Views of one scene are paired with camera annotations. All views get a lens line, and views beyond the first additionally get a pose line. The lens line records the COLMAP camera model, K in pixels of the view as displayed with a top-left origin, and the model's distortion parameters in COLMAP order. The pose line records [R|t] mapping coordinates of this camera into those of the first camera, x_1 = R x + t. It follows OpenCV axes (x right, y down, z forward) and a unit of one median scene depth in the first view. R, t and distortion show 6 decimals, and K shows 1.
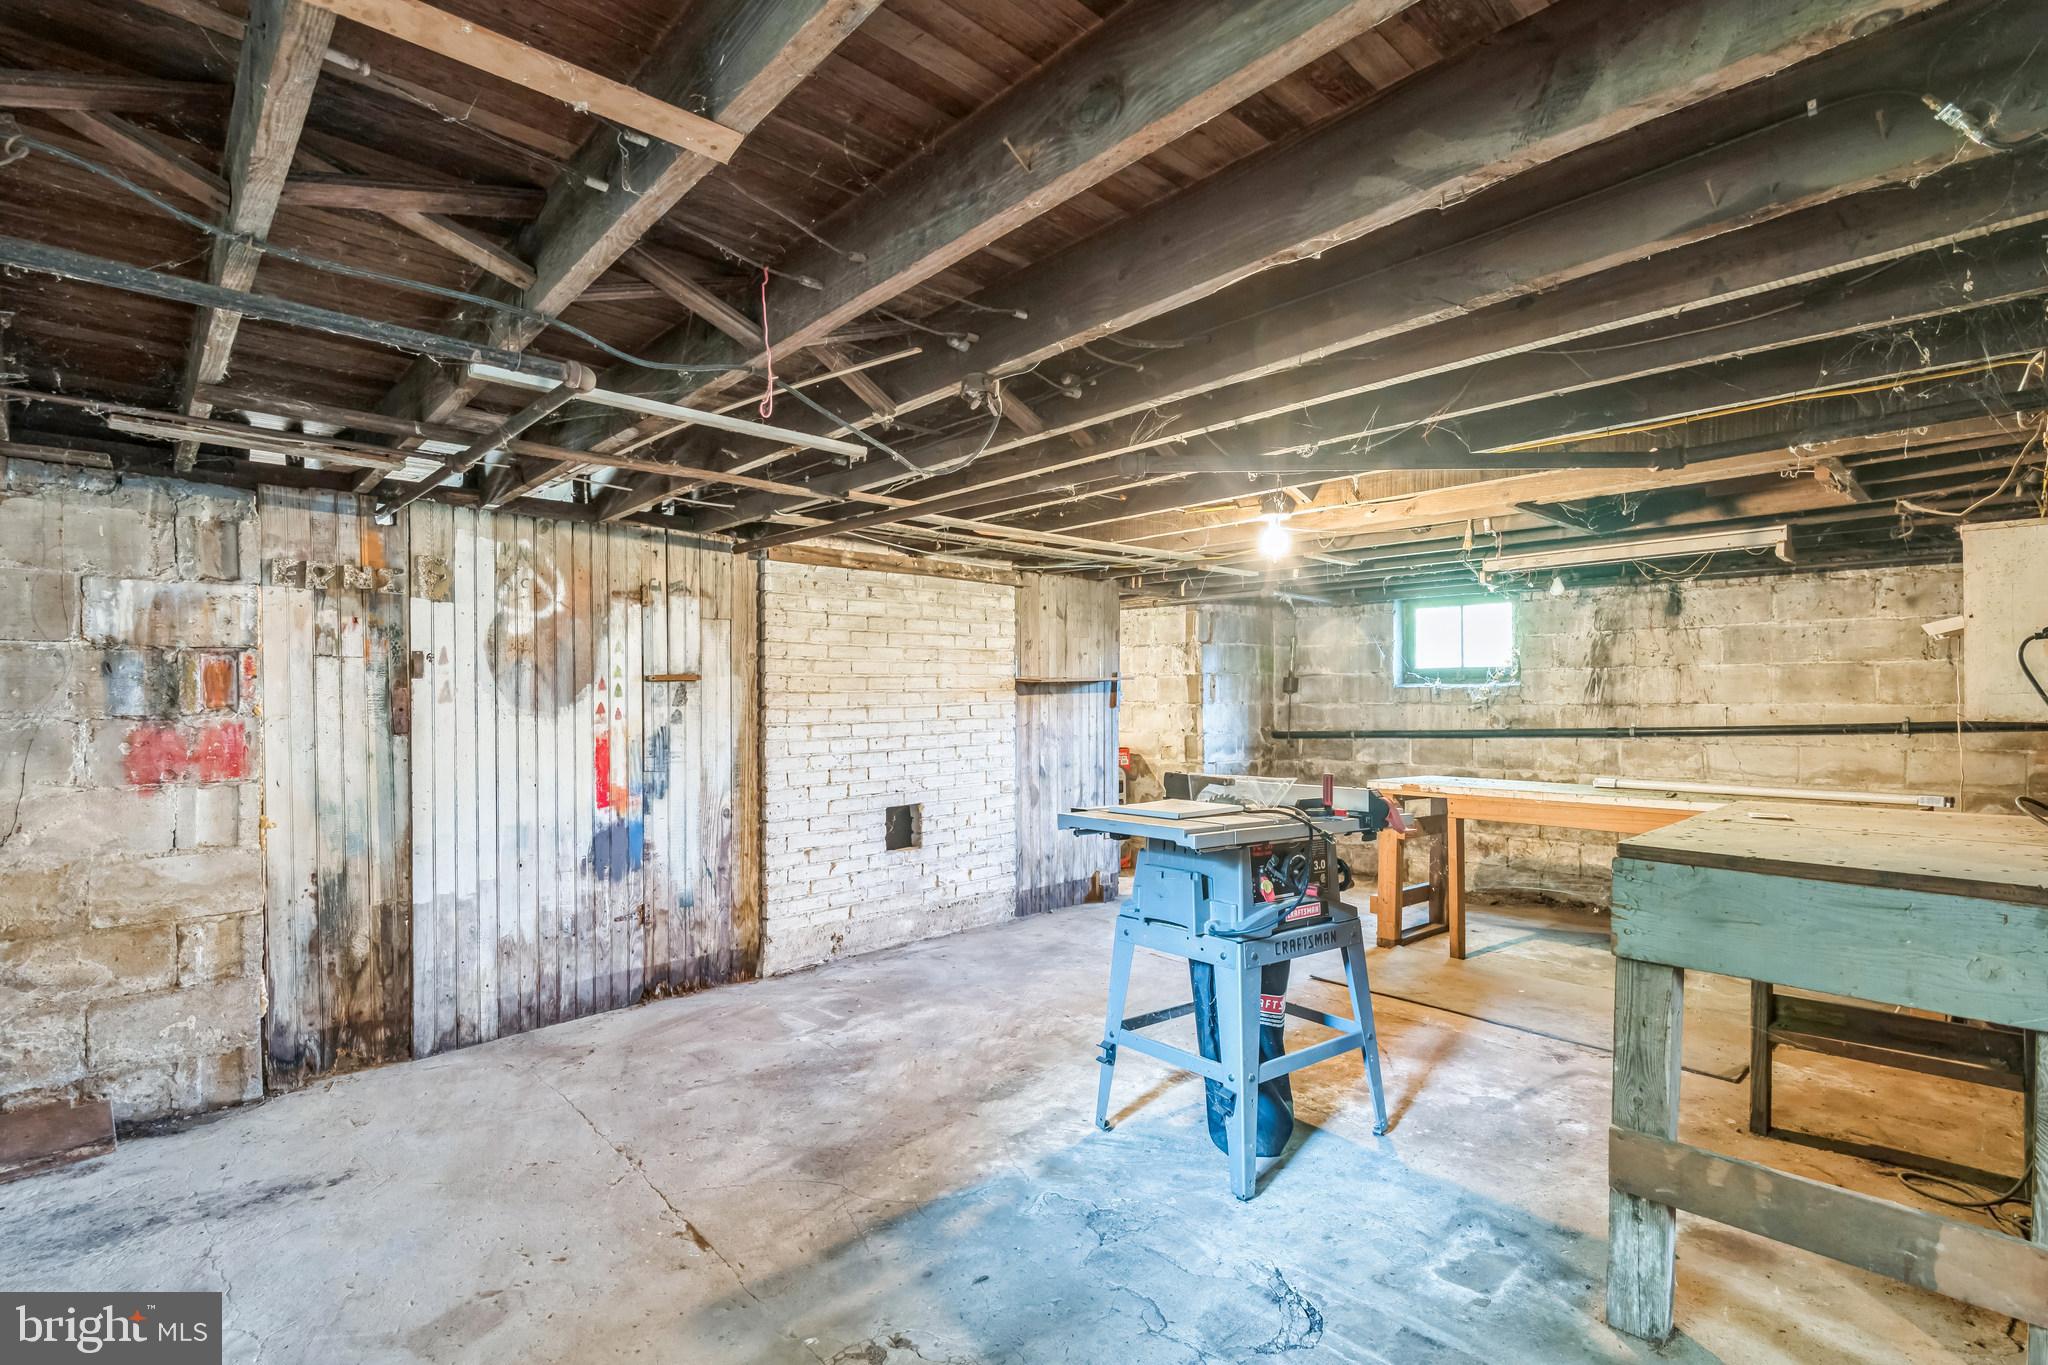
lens RADIAL K [[963.7, 0, 1024.0], [0, 963.7, 695.2], [0, 0, 1]] dist [0.004596, -0.005794]
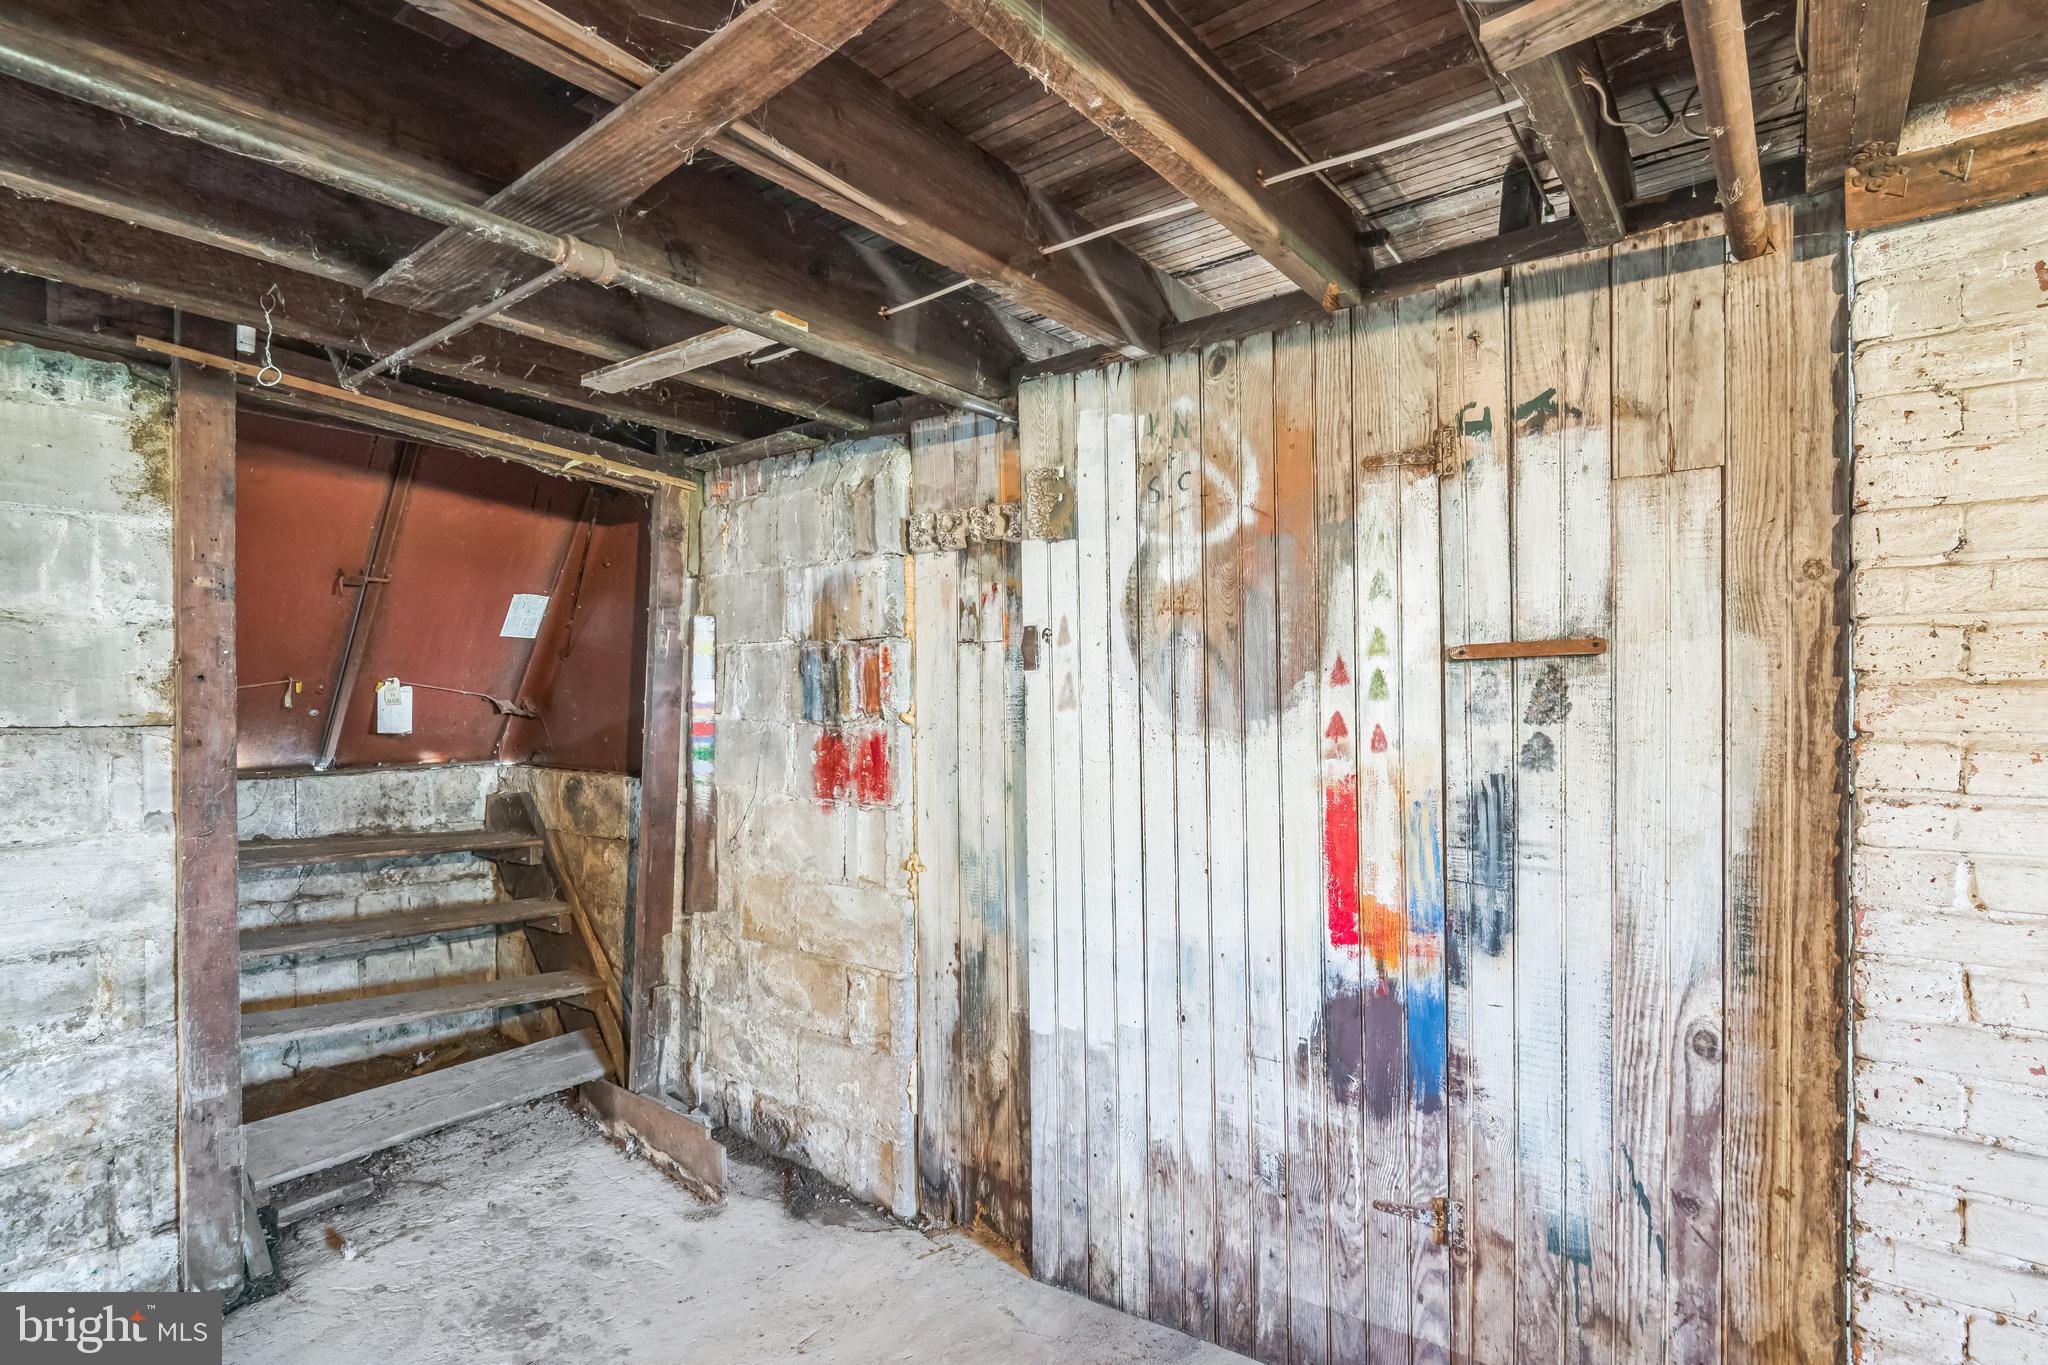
lens RADIAL K [[963.7, 0, 1028.3], [0, 963.7, 706.7], [0, 0, 1]] dist [0.004596, -0.005794]
pose [[0.149454, 0.008563, -0.988732, -0.014030], [0.002958, 0.999954, 0.009107, 0.000704], [0.988764, -0.004285, 0.149422, 0.837288]]
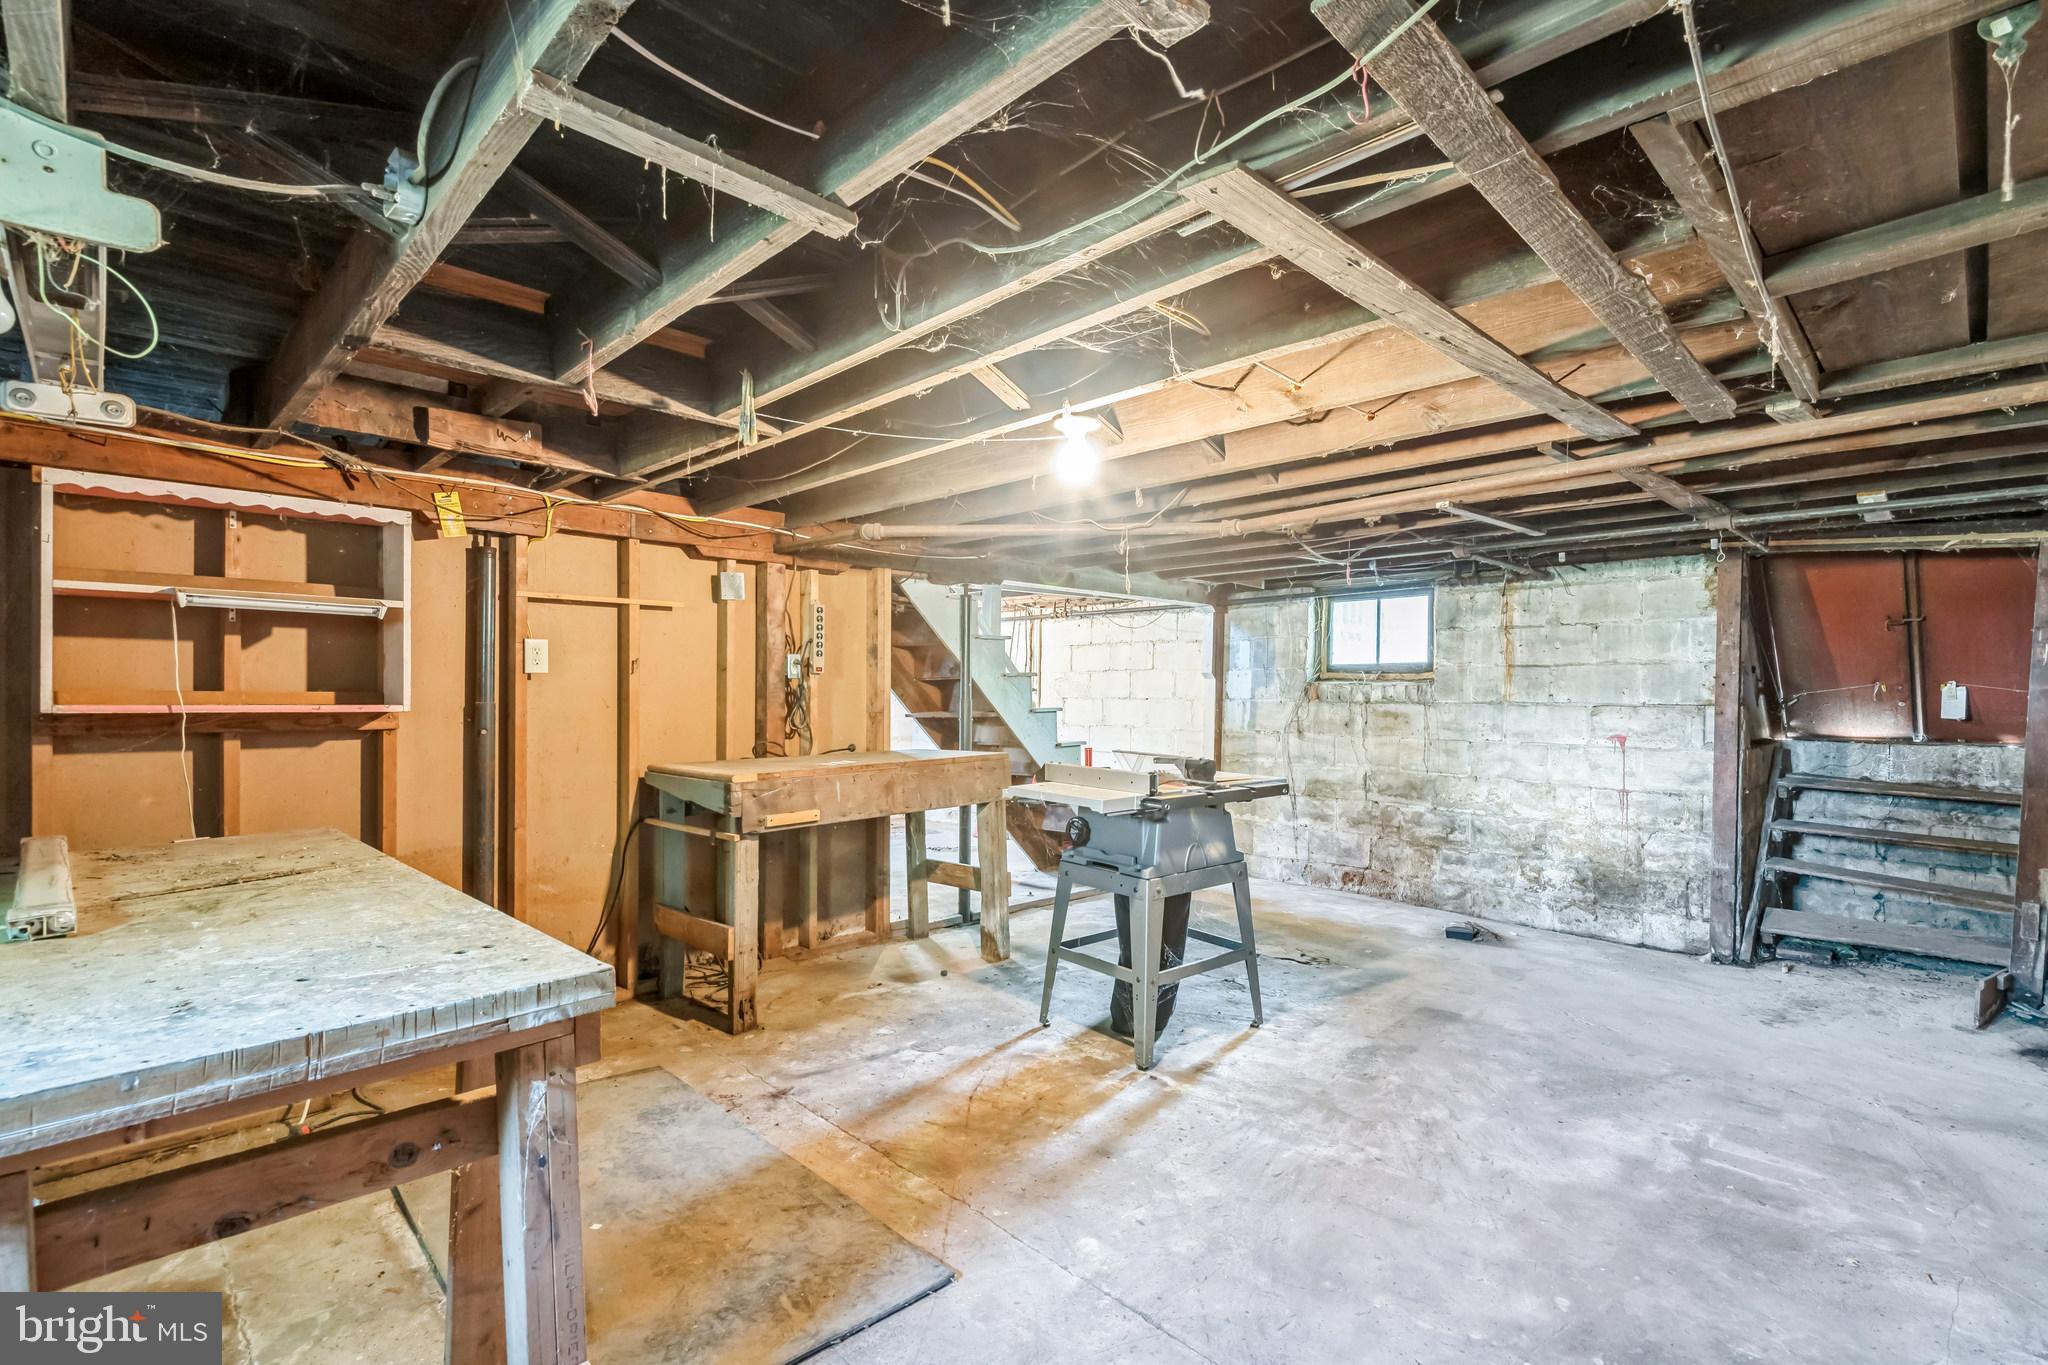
lens RADIAL K [[963.7, 0, 1008.3], [0, 963.7, 702.7], [0, 0, 1]] dist [0.004596, -0.005794]
pose [[-0.999958, -0.003518, -0.008407, 0.320812], [-0.003572, 0.999973, 0.006345, 0.006819], [0.008385, 0.006374, -0.999945, 1.715872]]
